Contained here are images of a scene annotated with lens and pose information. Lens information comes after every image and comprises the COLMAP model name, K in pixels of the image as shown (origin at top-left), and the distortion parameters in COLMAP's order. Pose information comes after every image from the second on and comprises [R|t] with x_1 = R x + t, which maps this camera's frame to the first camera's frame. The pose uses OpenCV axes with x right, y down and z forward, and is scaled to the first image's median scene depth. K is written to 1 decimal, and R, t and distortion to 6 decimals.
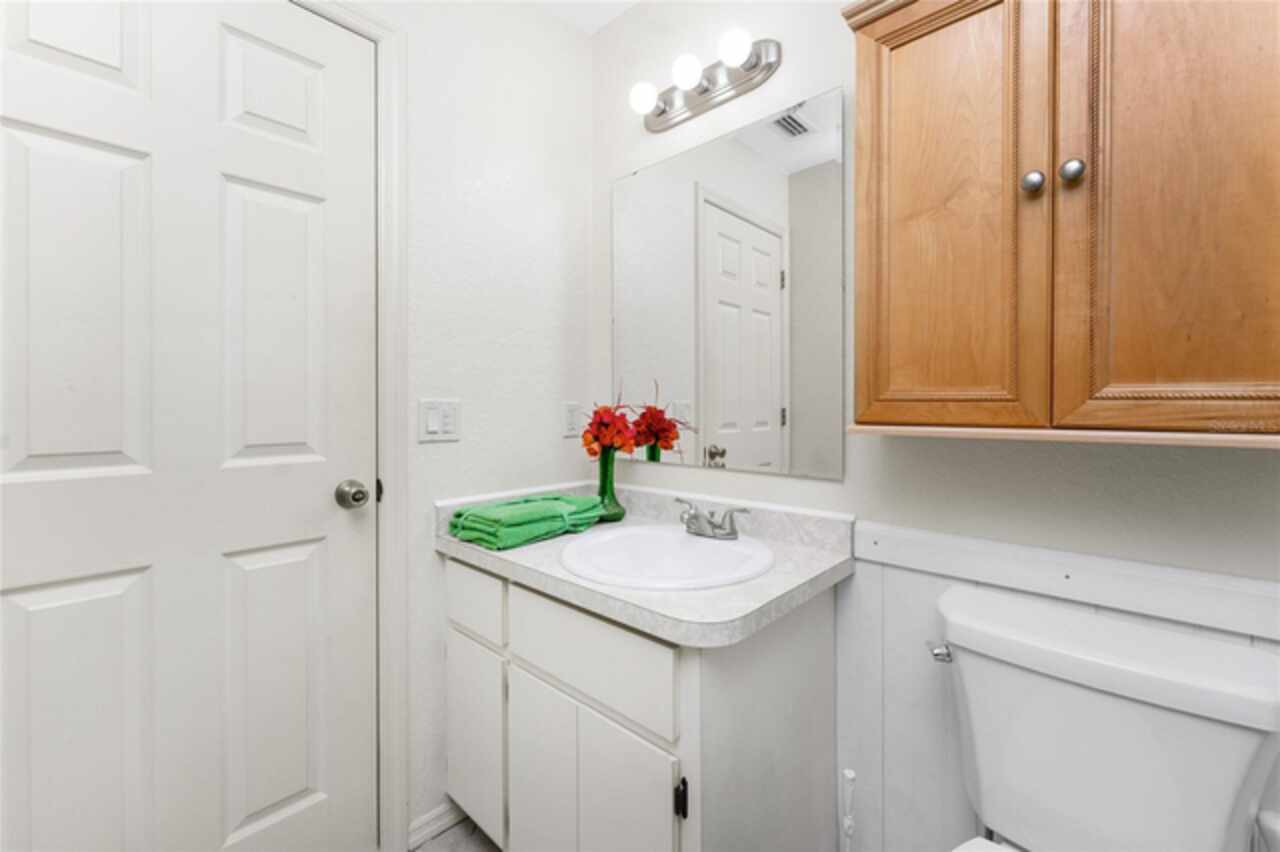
lens RADIAL K [[523.2, 0, 641.2], [0, 523.2, 413.1], [0, 0, 1]] dist [-0.003815, -0.000067]
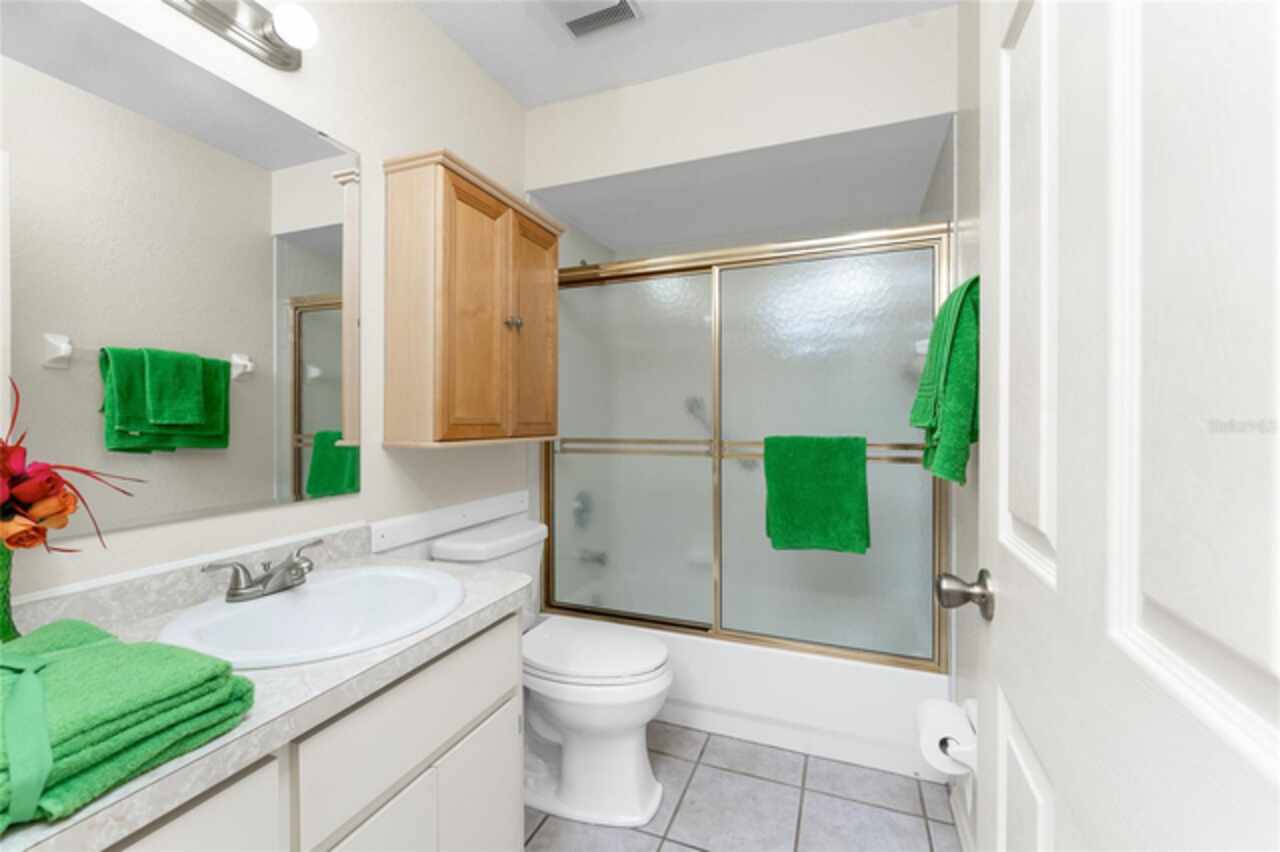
lens RADIAL K [[523.2, 0, 639.1], [0, 523.2, 423.2], [0, 0, 1]] dist [-0.003815, -0.000067]
pose [[-0.367024, -0.003808, 0.930204, -0.900289], [0.009283, 0.999927, 0.007756, -0.027863], [-0.930165, 0.011481, -0.366962, 0.837828]]
